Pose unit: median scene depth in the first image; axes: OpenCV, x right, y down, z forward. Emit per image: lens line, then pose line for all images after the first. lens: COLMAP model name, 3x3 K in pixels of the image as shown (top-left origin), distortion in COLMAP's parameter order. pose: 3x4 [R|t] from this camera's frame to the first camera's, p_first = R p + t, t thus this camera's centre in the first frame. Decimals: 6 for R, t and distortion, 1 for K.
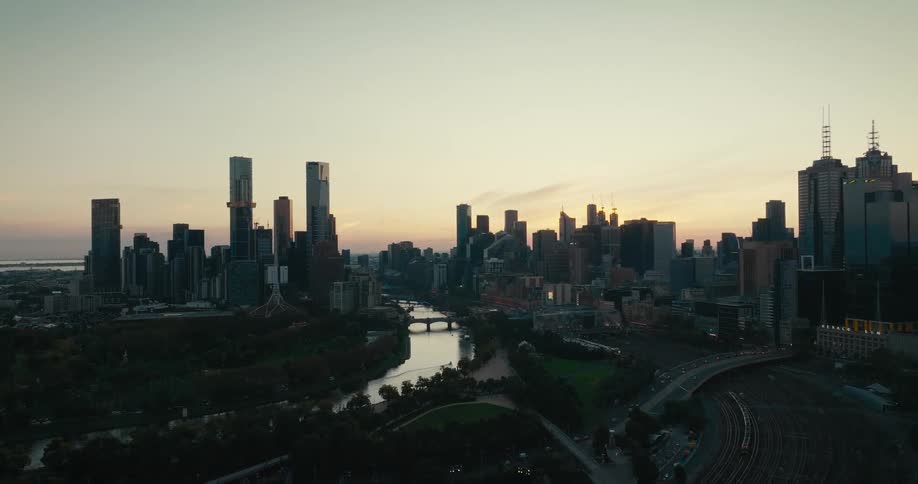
lens RADIAL K [[631.8, 0, 442.5], [0, 631.8, 257.1], [0, 0, 1]] dist [0.007843, 0.002332]
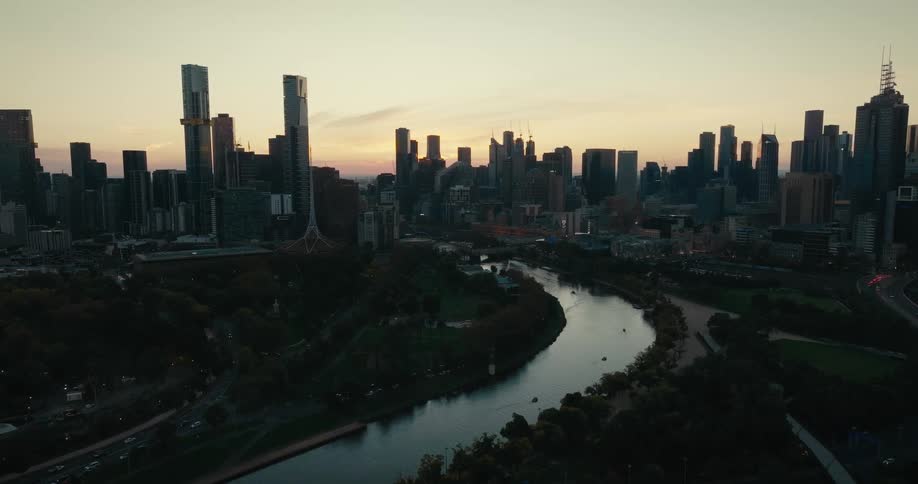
lens RADIAL K [[631.8, 0, 442.5], [0, 631.8, 257.1], [0, 0, 1]] dist [0.007843, 0.002332]
pose [[0.965749, -0.026245, 0.258148, -0.251089], [-0.004185, 0.993167, 0.116627, -0.002735], [-0.259445, -0.113713, 0.959040, 0.075810]]
